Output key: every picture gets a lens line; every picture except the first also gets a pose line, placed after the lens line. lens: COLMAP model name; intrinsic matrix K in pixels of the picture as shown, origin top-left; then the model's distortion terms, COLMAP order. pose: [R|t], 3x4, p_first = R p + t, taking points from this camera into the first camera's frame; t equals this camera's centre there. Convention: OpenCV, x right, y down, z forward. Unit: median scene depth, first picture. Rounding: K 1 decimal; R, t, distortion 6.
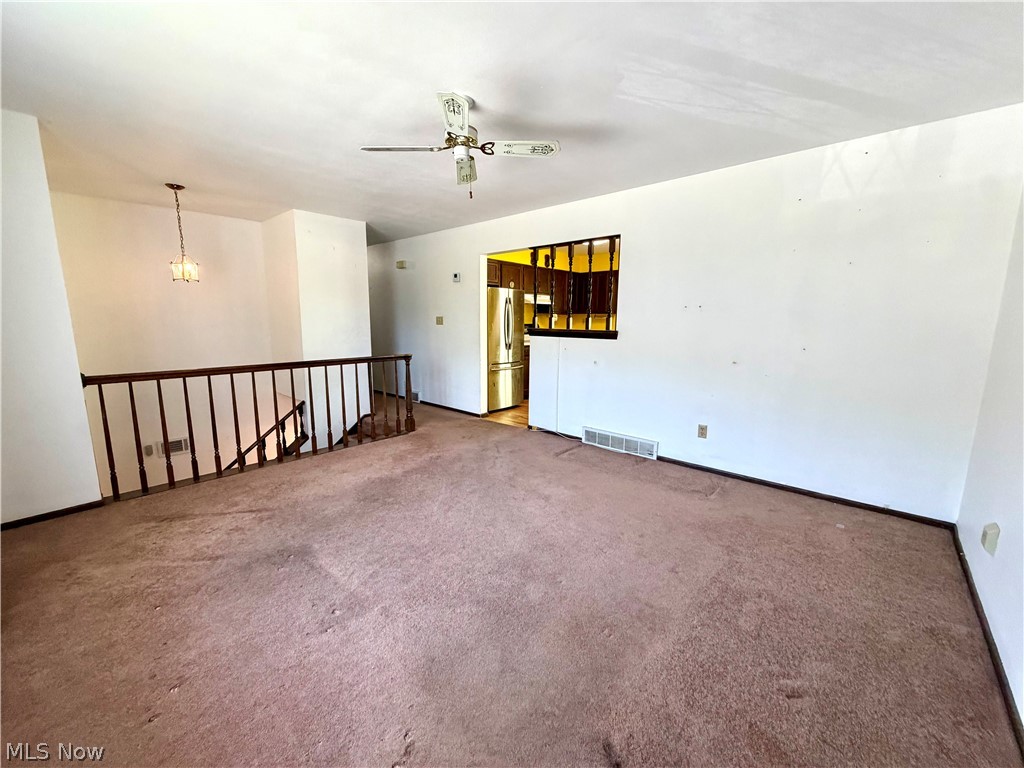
lens RADIAL K [[408.3, 0, 508.4], [0, 408.3, 385.1], [0, 0, 1]] dist [-0.002042, -0.000153]
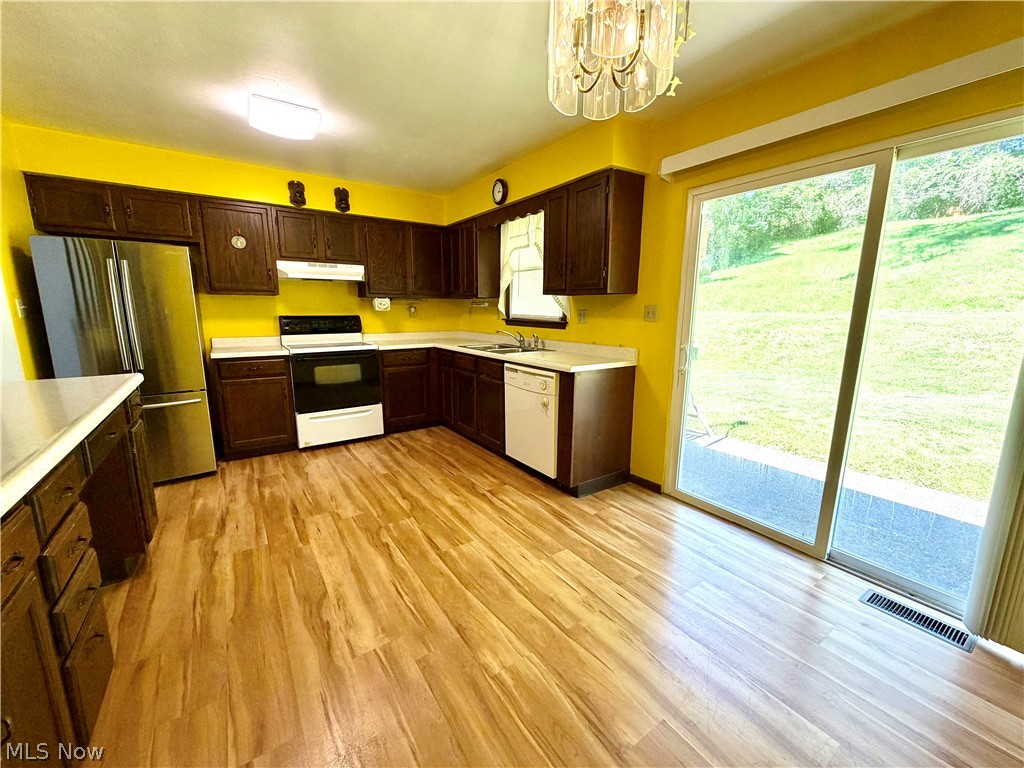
lens RADIAL K [[408.3, 0, 508.4], [0, 408.3, 385.1], [0, 0, 1]] dist [-0.002042, -0.000153]
pose [[0.971430, 0.044460, -0.233124, 0.439534], [-0.040376, 0.998937, 0.022262, -0.076074], [0.233866, -0.012213, 0.972192, 0.509414]]
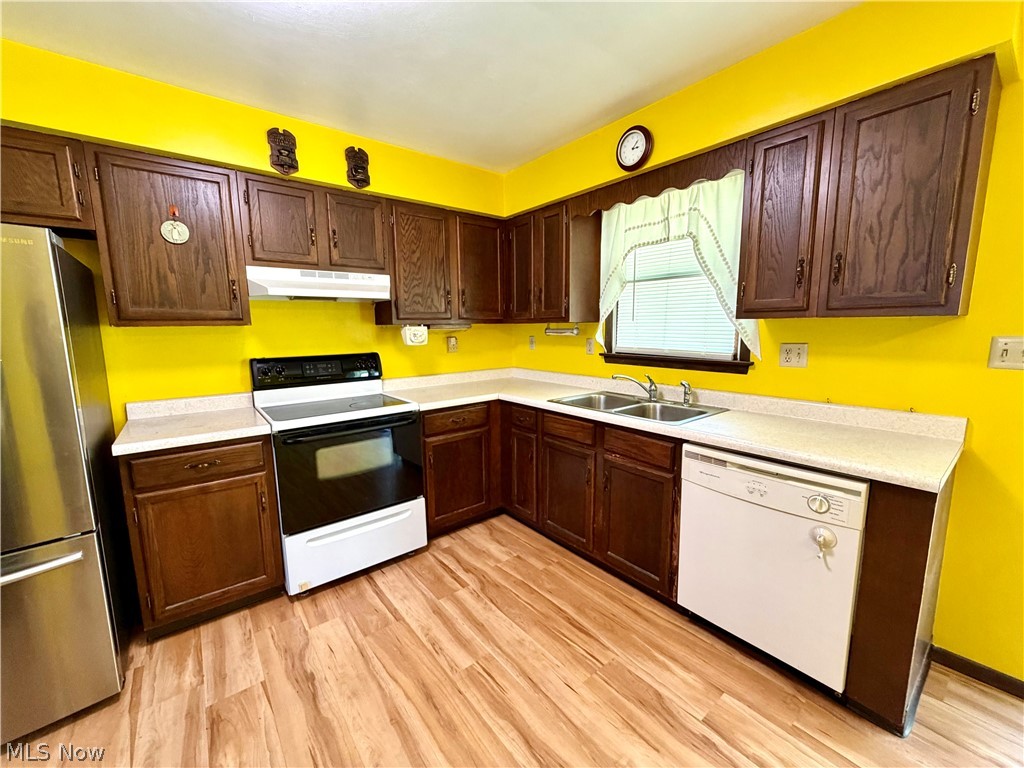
lens RADIAL K [[408.3, 0, 508.4], [0, 408.3, 385.1], [0, 0, 1]] dist [-0.002042, -0.000153]
pose [[0.985426, 0.007683, -0.169930, 0.268718], [-0.011874, 0.999650, -0.023661, -0.118060], [0.169689, 0.025334, 0.985172, 0.684230]]
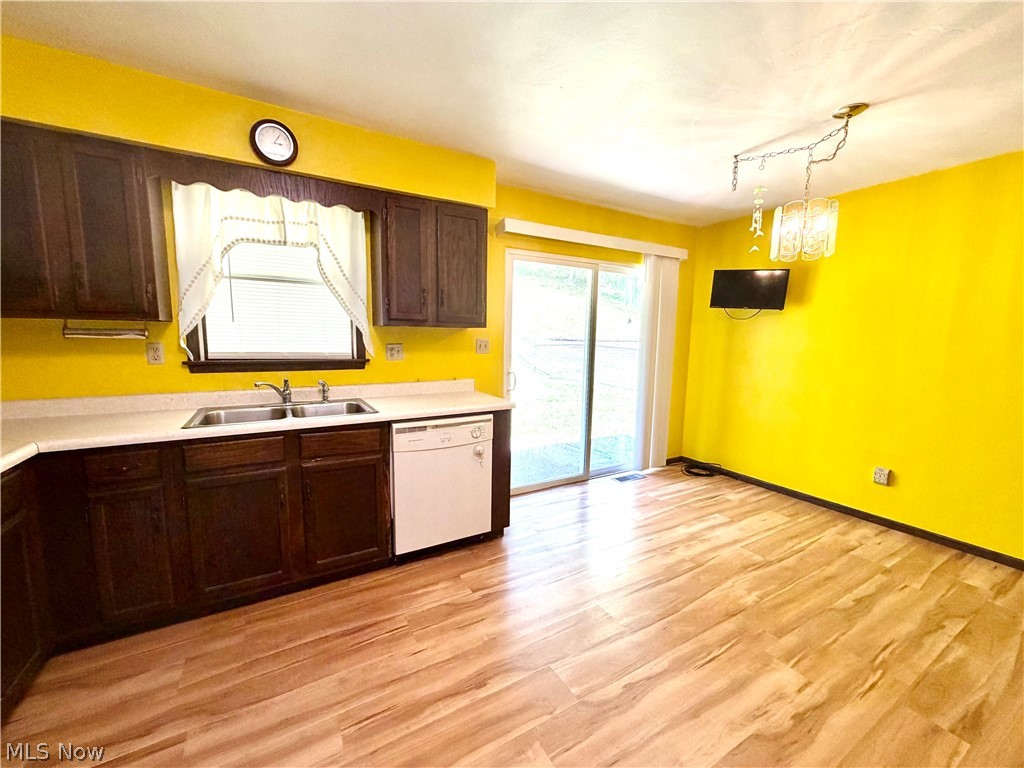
lens RADIAL K [[408.3, 0, 508.4], [0, 408.3, 385.1], [0, 0, 1]] dist [-0.002042, -0.000153]
pose [[0.311961, -0.118564, 0.942668, 0.074303], [0.146435, 0.986328, 0.075595, -0.129240], [-0.938742, 0.114457, 0.325057, 0.759975]]
